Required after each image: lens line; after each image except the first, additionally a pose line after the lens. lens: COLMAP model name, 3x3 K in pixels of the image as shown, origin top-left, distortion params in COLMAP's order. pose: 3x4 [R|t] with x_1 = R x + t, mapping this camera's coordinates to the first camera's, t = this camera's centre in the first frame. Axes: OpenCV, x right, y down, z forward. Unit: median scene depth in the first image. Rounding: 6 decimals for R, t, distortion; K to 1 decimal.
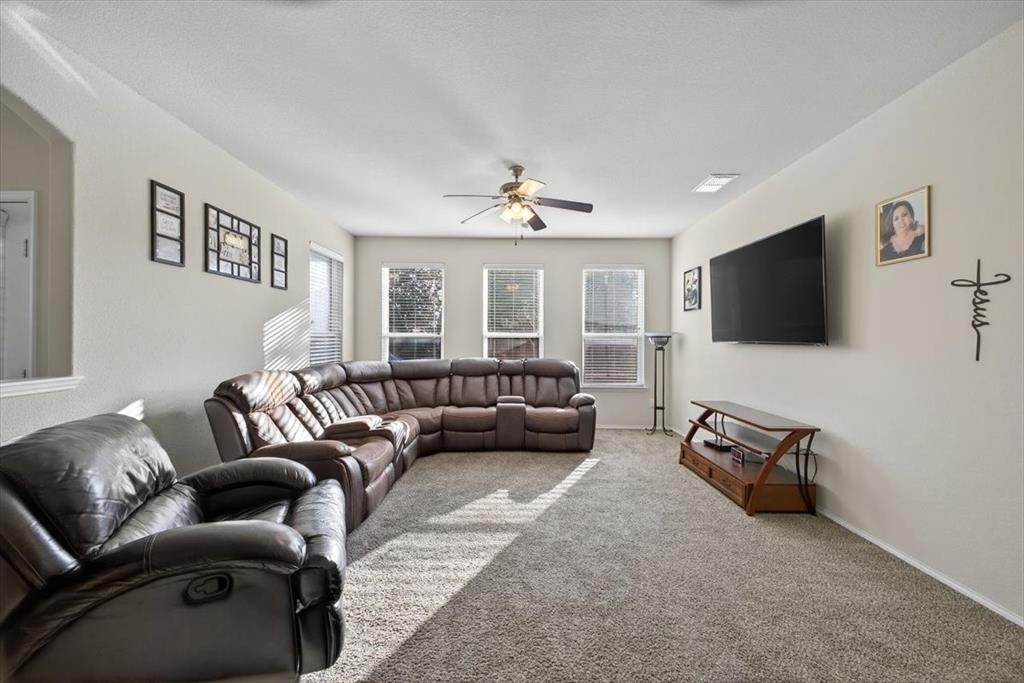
lens RADIAL K [[394.0, 0, 512.0], [0, 394.0, 341.5], [0, 0, 1]] dist [0.000130, -0.000065]
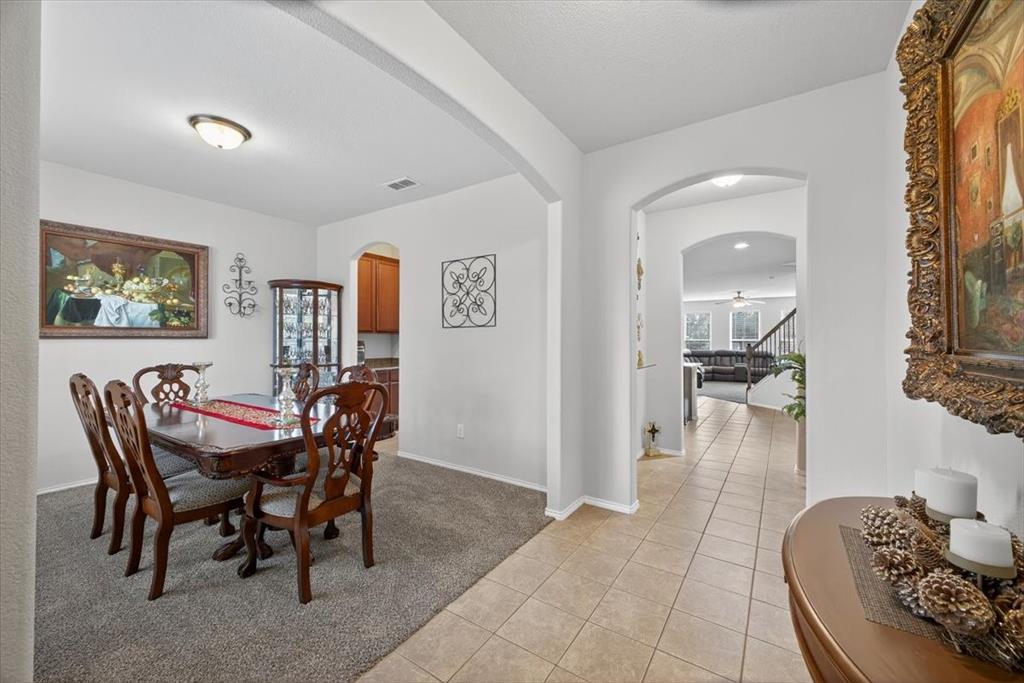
lens RADIAL K [[394.0, 0, 512.0], [0, 394.0, 341.5], [0, 0, 1]] dist [0.000130, -0.000065]
pose [[0.825684, -0.002085, -0.564129, 0.202341], [0.001474, 0.999998, -0.001538, -0.007378], [0.564131, 0.000438, 0.825685, -1.894075]]
